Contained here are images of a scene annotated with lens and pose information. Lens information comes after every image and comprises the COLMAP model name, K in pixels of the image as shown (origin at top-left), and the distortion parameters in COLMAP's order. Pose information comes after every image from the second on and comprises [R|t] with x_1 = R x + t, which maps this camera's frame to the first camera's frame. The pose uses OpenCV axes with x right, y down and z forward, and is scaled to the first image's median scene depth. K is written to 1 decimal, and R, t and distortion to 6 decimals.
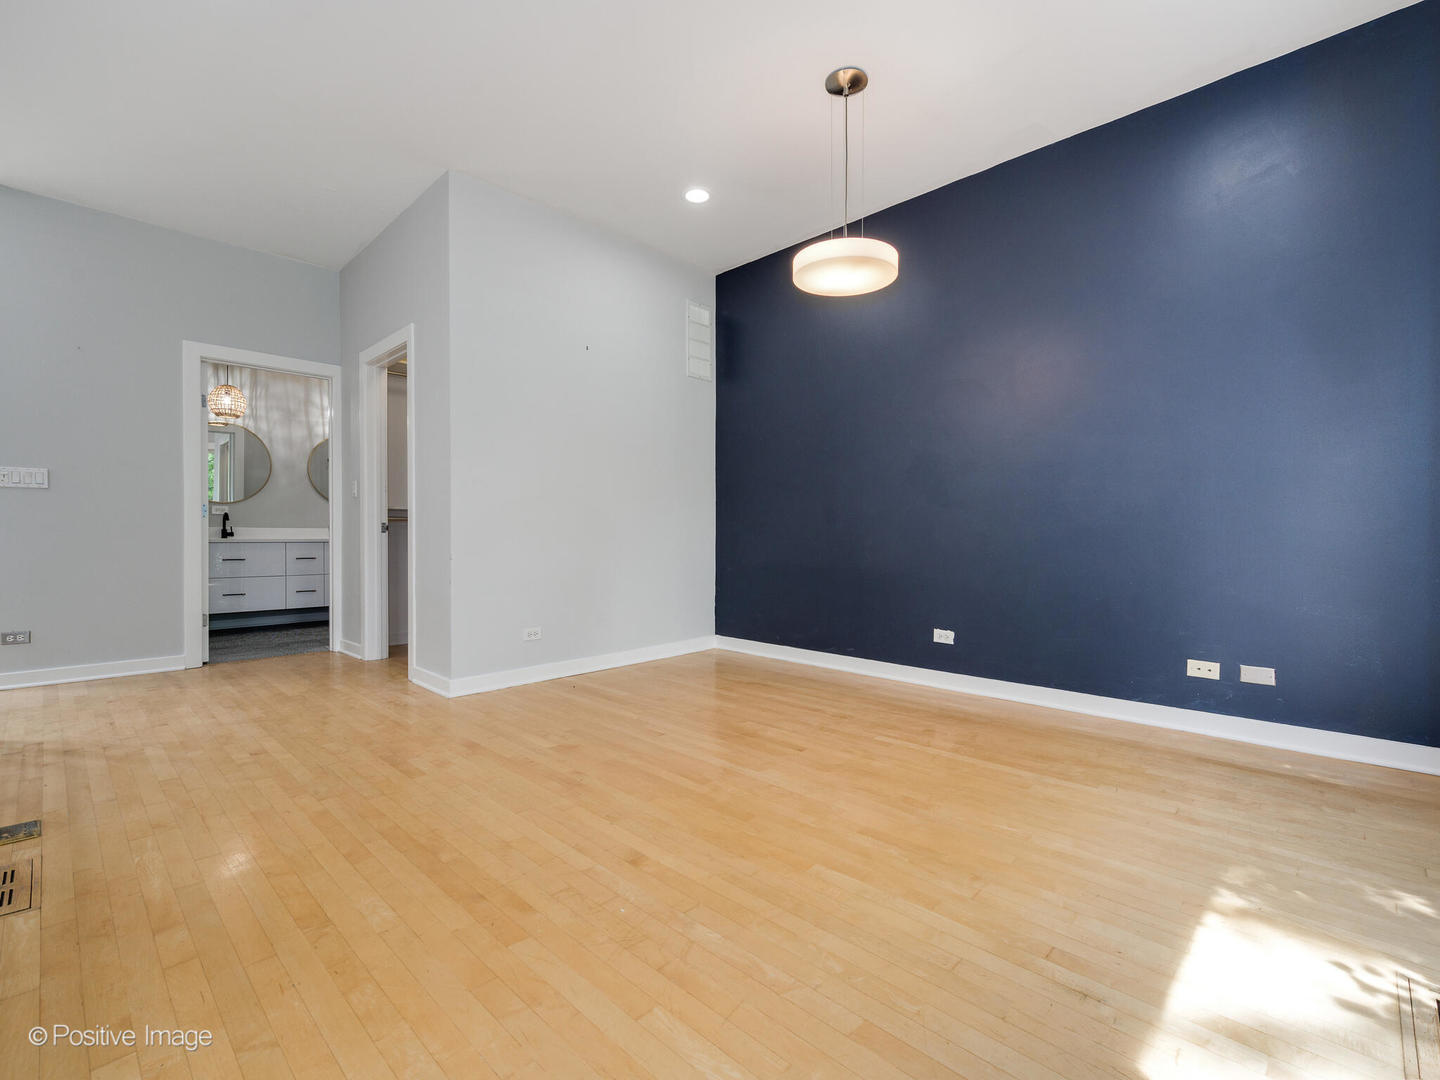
lens RADIAL K [[655.4, 0, 725.5], [0, 655.4, 537.0], [0, 0, 1]] dist [0.000199, -0.000520]
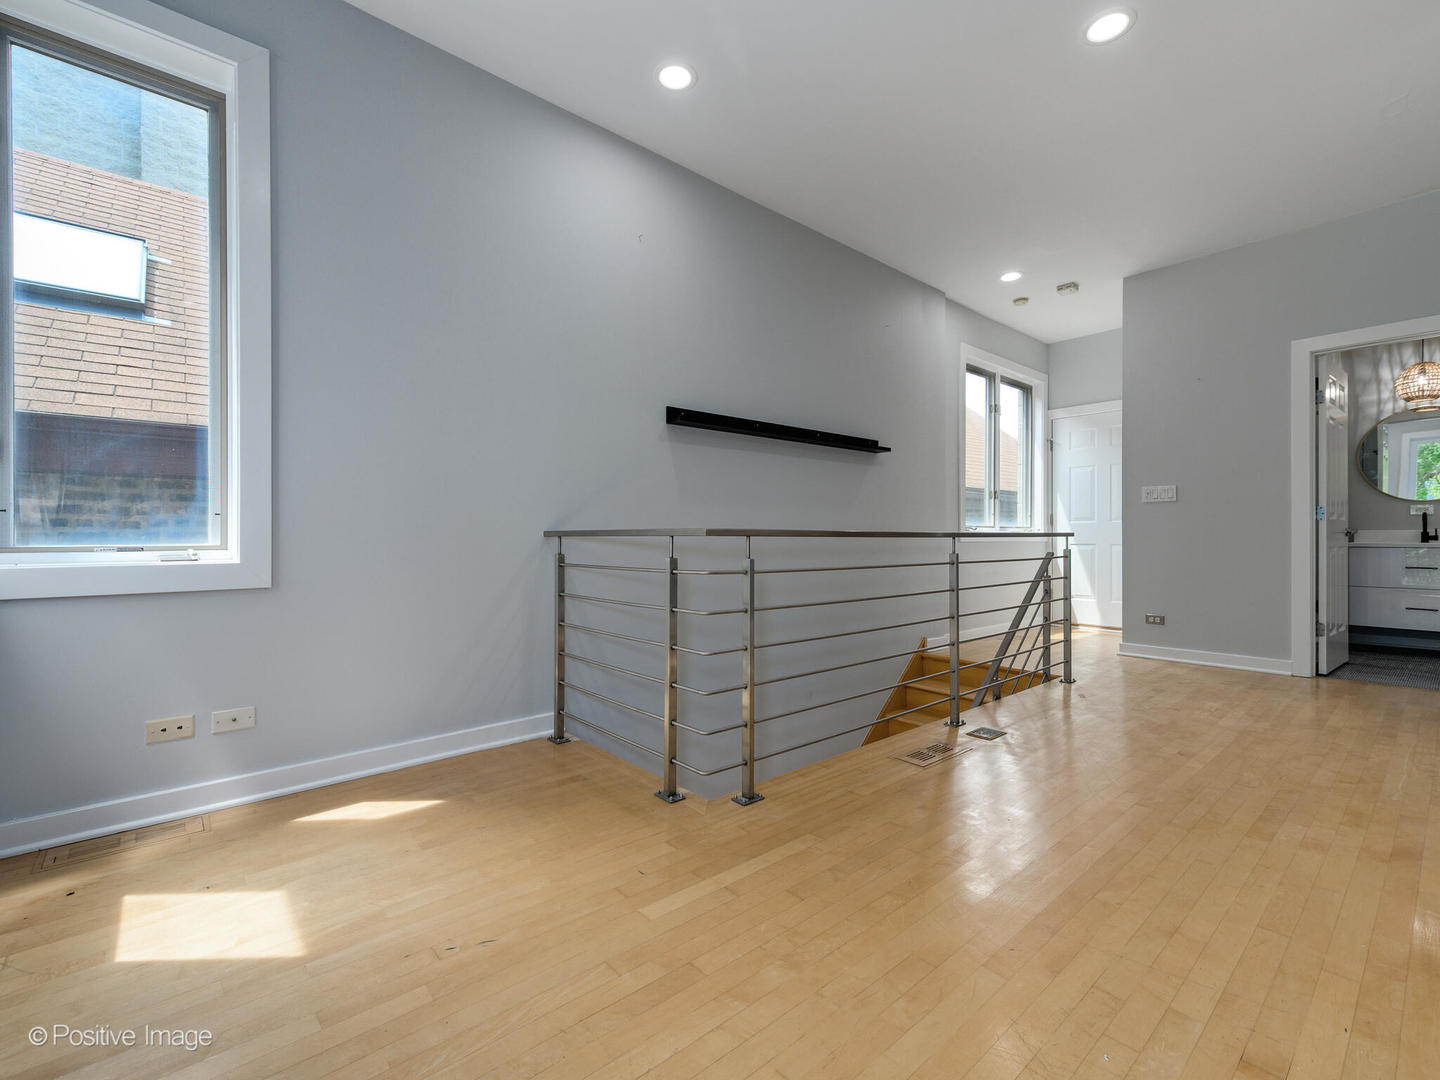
lens RADIAL K [[633.6, 0, 712.2], [0, 633.6, 538.4], [0, 0, 1]] dist [0.002871, 0.000540]
pose [[-0.089346, -0.002716, -0.995997, 0.298080], [-0.001478, 0.999996, -0.002594, -0.000576], [0.996000, 0.001240, -0.089350, 0.323759]]
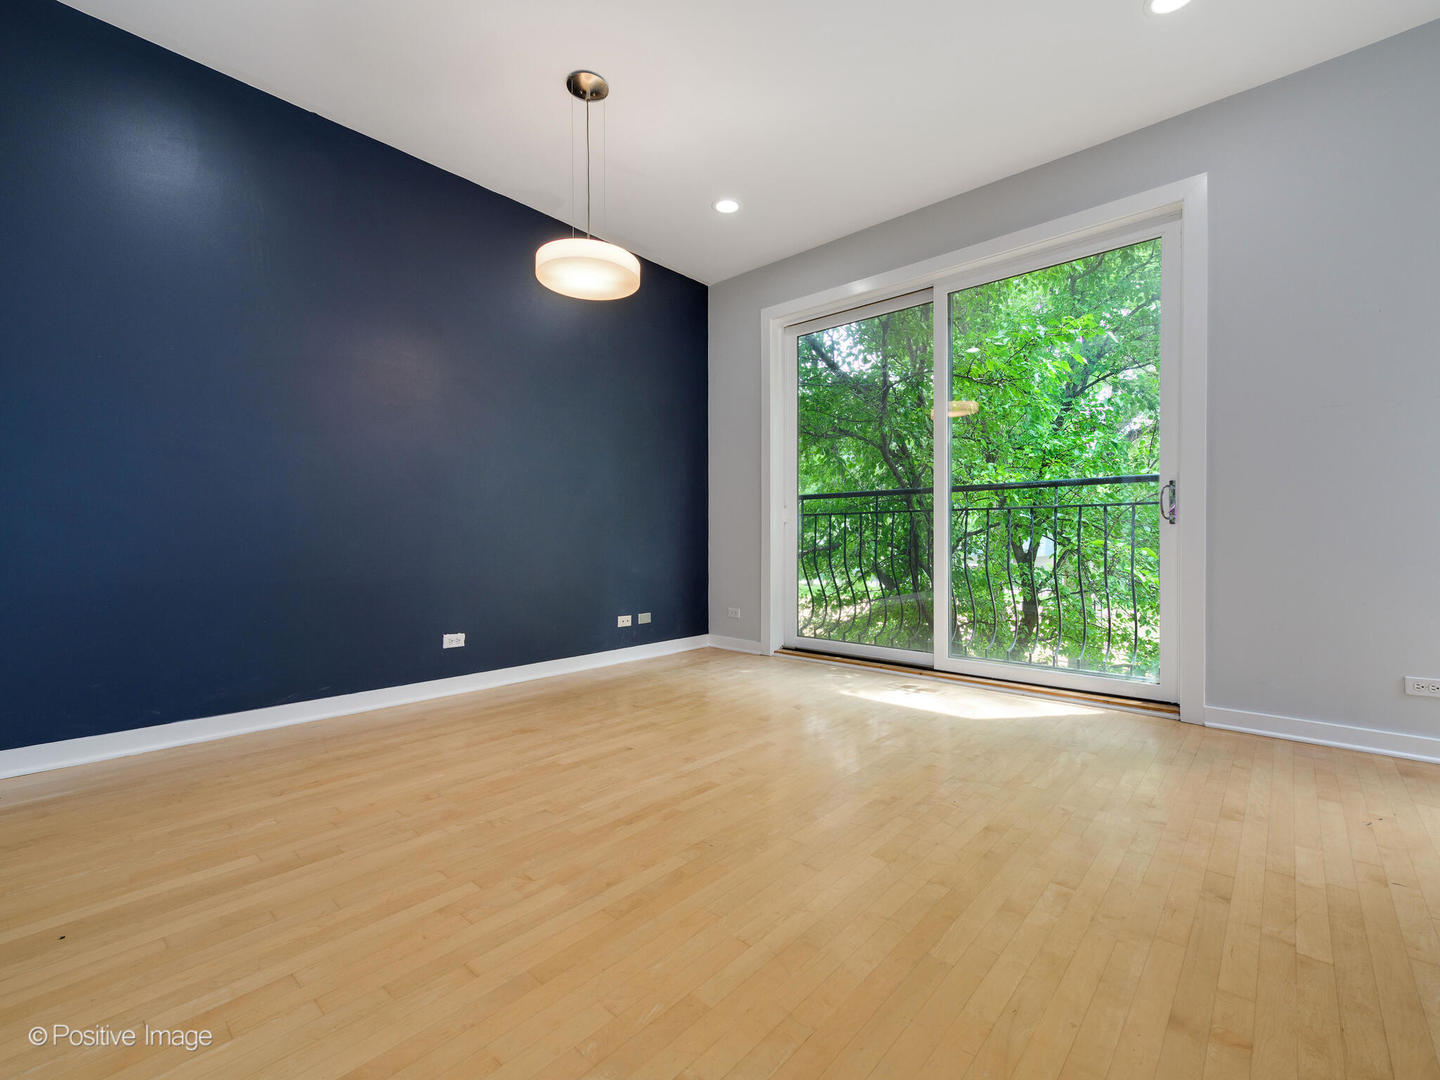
lens RADIAL K [[630.1, 0, 719.2], [0, 630.1, 536.4], [0, 0, 1]] dist [0.000700, -0.000487]
pose [[-0.025662, -0.002750, 0.999667, -0.757345], [0.004119, 0.999987, 0.002857, -0.004698], [-0.999662, 0.004191, -0.025650, 0.778669]]
